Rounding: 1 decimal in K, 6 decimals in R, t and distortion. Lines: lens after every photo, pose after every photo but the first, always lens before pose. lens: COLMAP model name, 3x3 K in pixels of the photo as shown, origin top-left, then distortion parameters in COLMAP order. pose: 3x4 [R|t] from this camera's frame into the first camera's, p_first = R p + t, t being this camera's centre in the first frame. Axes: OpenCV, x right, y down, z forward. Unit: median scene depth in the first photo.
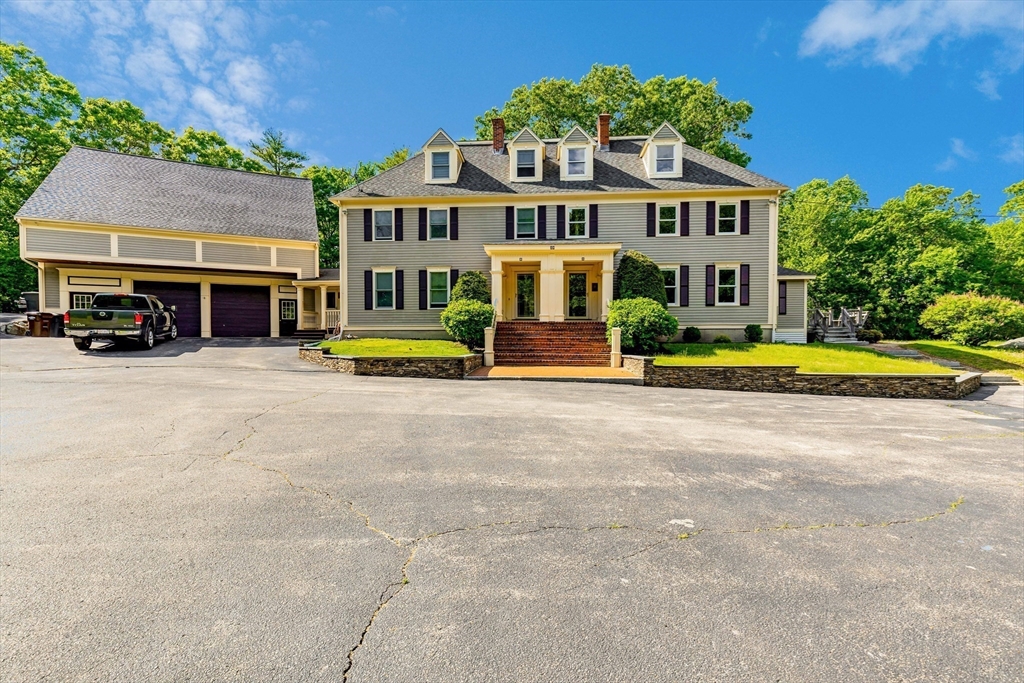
lens RADIAL K [[471.5, 0, 515.6], [0, 471.5, 343.1], [0, 0, 1]] dist [0.002337, 0.000432]
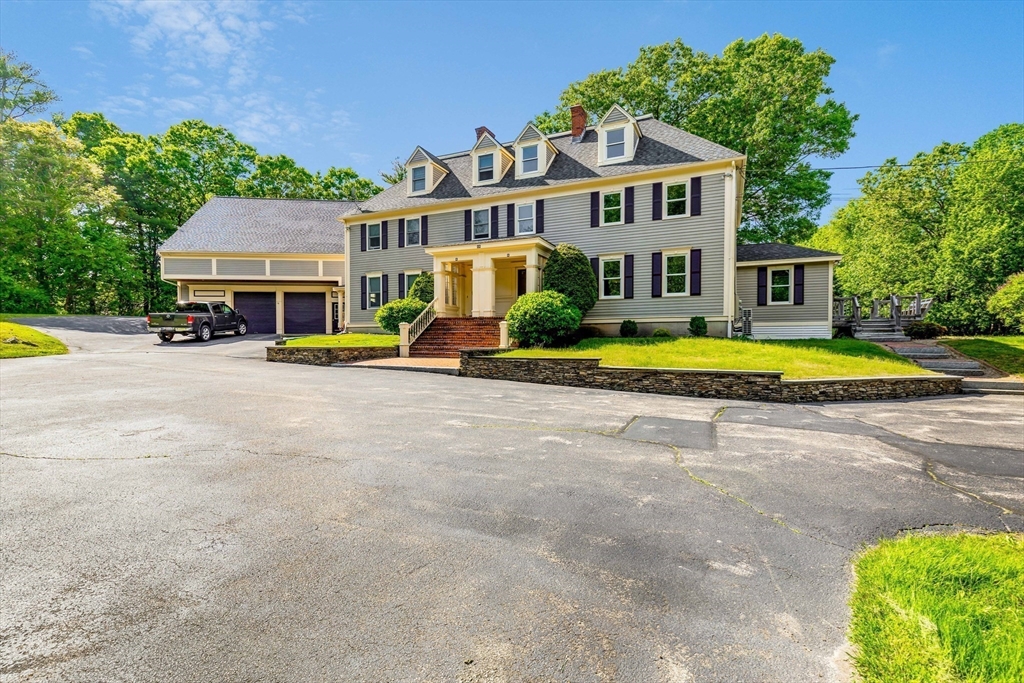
lens RADIAL K [[471.5, 0, 515.6], [0, 471.5, 343.1], [0, 0, 1]] dist [0.002337, 0.000432]
pose [[0.930785, 0.003926, -0.365545, 0.489914], [-0.004174, 0.999991, 0.000110, 0.011430], [0.365542, 0.001423, 0.930794, 0.046852]]
